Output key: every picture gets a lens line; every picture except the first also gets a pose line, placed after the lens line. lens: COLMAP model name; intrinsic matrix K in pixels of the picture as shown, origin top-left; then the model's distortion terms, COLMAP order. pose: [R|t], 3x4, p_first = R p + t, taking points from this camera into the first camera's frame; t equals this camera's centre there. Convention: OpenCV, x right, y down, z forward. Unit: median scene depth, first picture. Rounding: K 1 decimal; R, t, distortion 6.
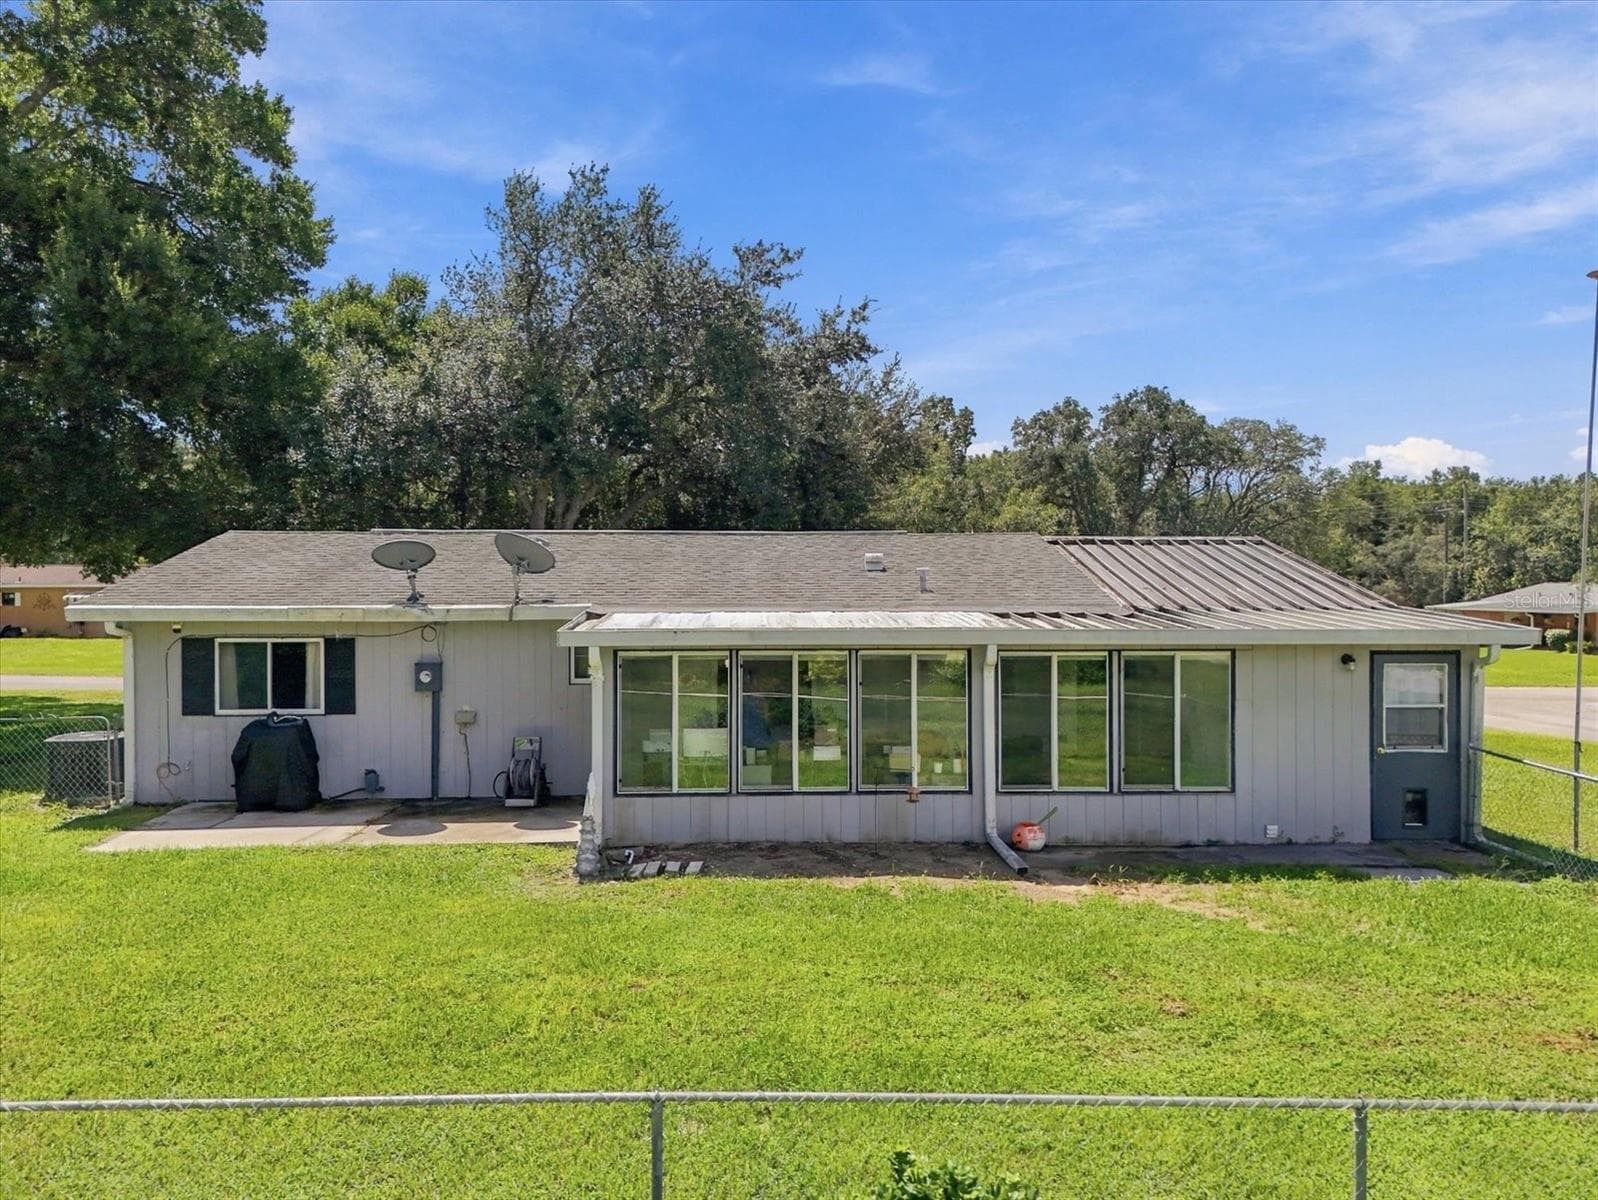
lens RADIAL K [[1186.5, 0, 799.0], [0, 1186.5, 600.0], [0, 0, 1]] dist [0.081542, -0.083755]
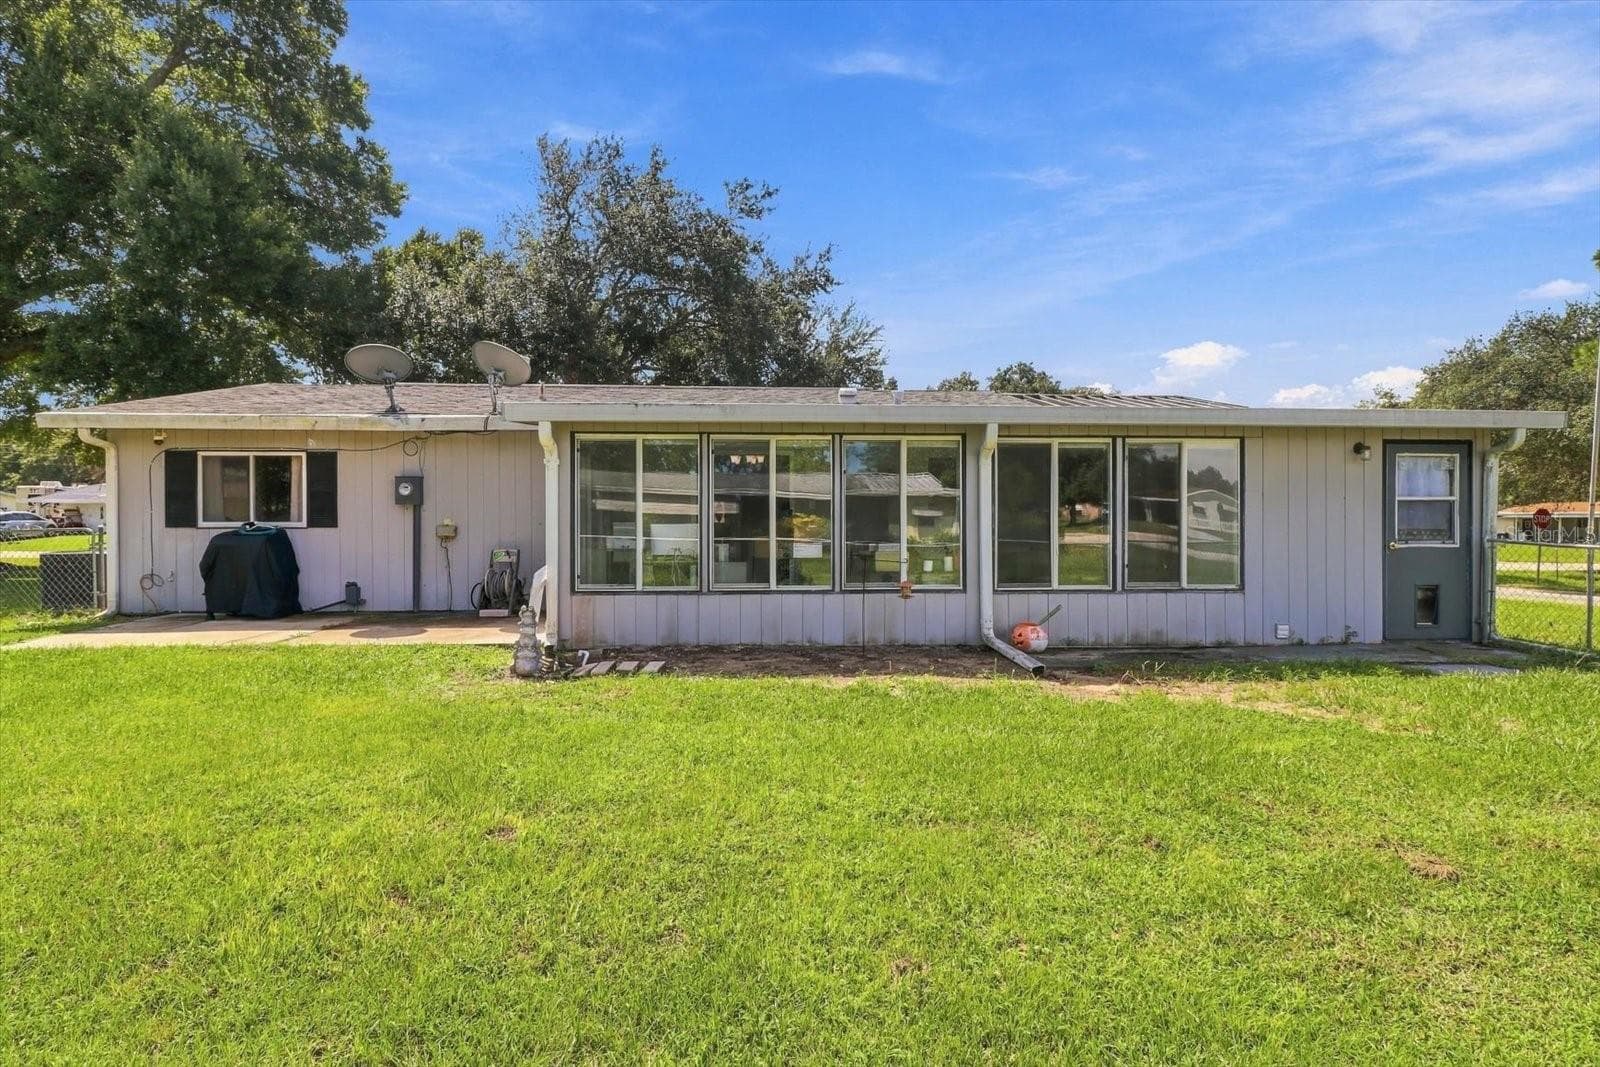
lens RADIAL K [[777.6, 0, 787.1], [0, 777.6, 521.4], [0, 0, 1]] dist [-0.001891, -0.001087]
pose [[0.999904, 0.000573, 0.013836, -0.000565], [-0.000425, 0.999943, -0.010656, 0.113289], [-0.013842, 0.010649, 0.999847, 0.398914]]
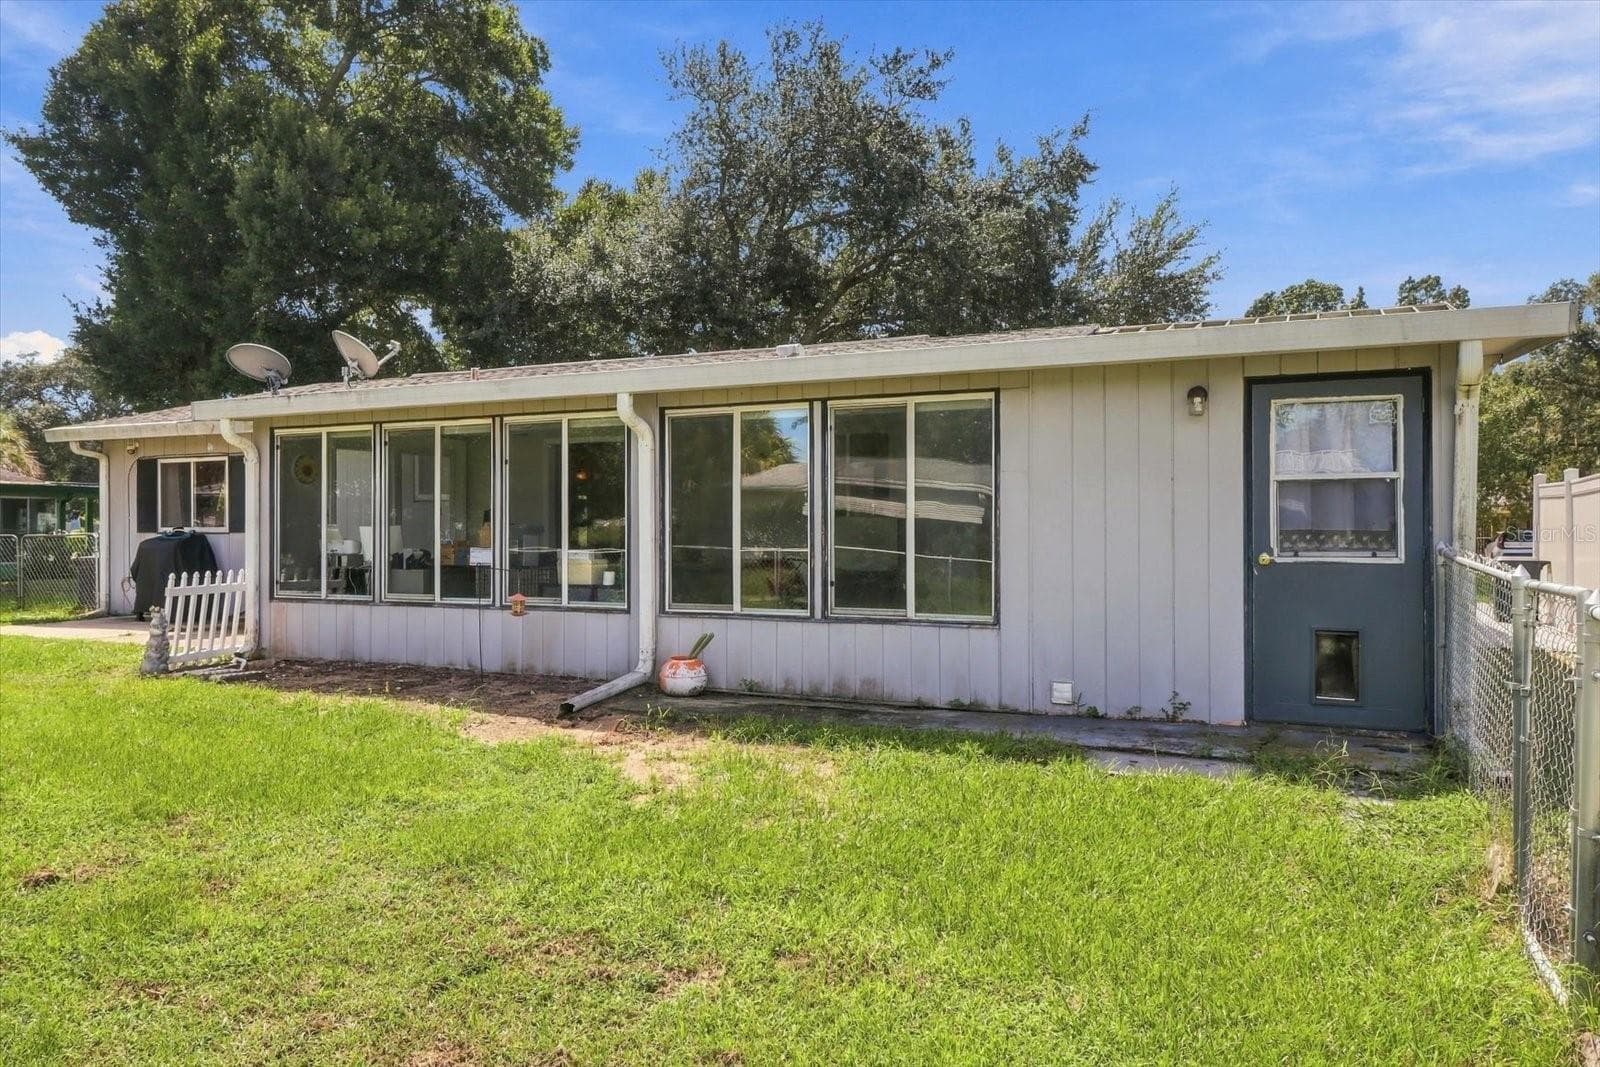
lens RADIAL K [[1134.7, 0, 791.1], [0, 1134.7, 526.9], [0, 0, 1]] dist [-0.002244, 0.000102]
pose [[0.886613, -0.002707, -0.462504, 0.533193], [-0.004152, 0.999896, -0.013811, 0.119109], [0.462493, 0.014165, 0.886510, 0.443353]]
